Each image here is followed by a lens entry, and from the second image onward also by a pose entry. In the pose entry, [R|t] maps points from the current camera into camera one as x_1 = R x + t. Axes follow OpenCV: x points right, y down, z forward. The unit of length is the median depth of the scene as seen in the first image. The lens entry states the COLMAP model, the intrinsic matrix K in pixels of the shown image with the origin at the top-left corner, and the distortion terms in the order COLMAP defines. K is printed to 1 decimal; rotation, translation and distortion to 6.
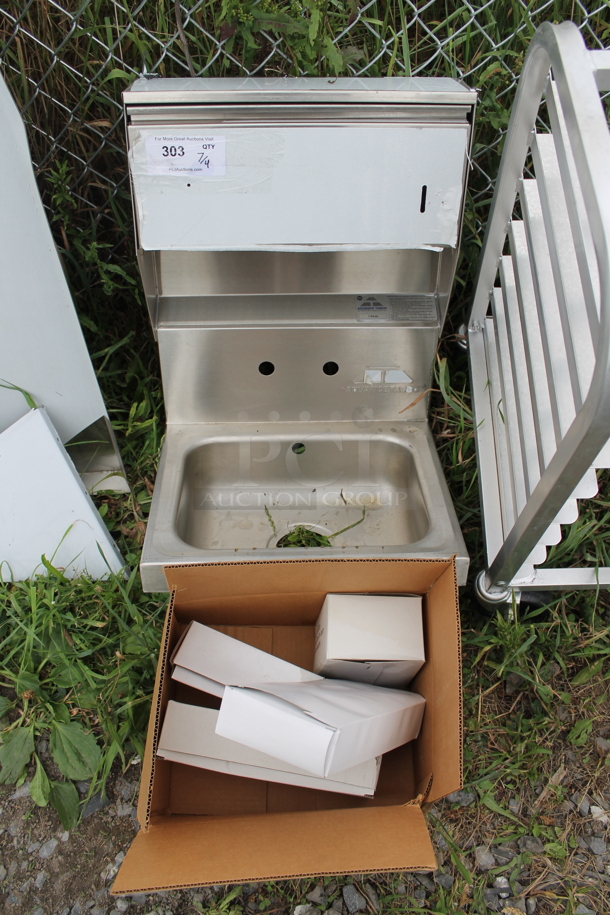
lens RADIAL K [[773.8, 0, 300.0], [0, 773.8, 459.3], [0, 0, 1]] dist [-0.169498, 0.140565]
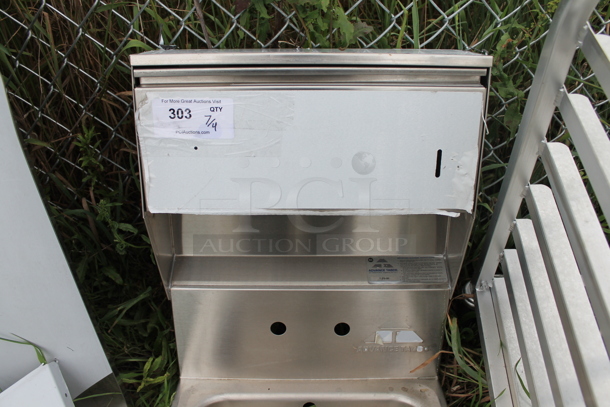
lens RADIAL K [[515.9, 0, 305.0], [0, 515.9, 203.5], [0, 0, 1]] dist [-0.169498, 0.140565]
pose [[0.999506, 0.007009, -0.030643, 0.011784], [-0.014898, 0.964008, -0.265456, -0.107216], [0.027680, 0.265782, 0.963636, 0.343532]]
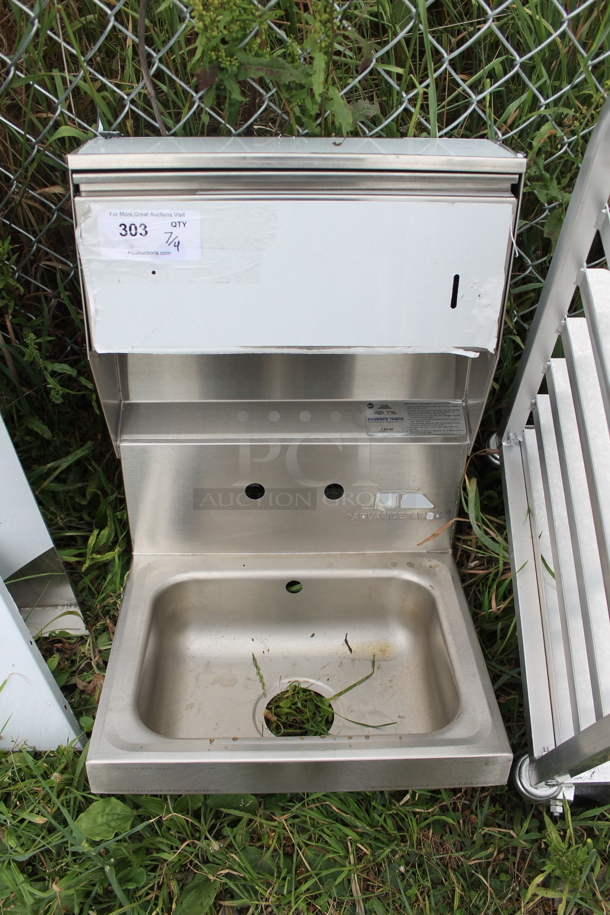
lens RADIAL K [[773.8, 0, 300.0], [0, 773.8, 459.3], [0, 0, 1]] dist [-0.169498, 0.140565]
pose [[0.999975, 0.006974, 0.000876, 0.003305], [-0.006896, 0.997559, -0.069487, -0.103502], [-0.001358, 0.069479, 0.997582, 0.203973]]
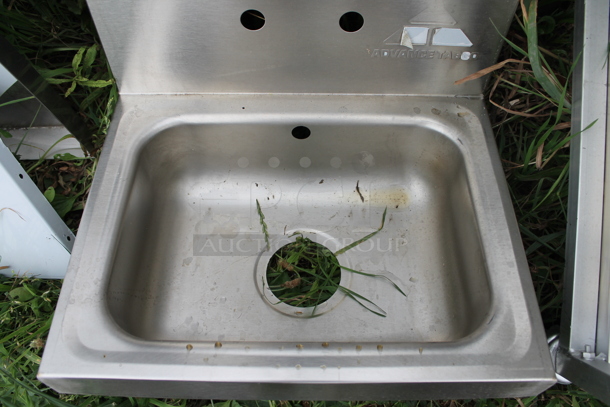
lens RADIAL K [[515.9, 0, 305.0], [0, 515.9, 203.5], [0, 0, 1]] dist [-0.169498, 0.140565]
pose [[0.999160, 0.033885, -0.023054, 0.016850], [-0.024198, 0.941740, 0.335469, -0.126017], [0.033078, -0.334630, 0.941769, 0.597481]]
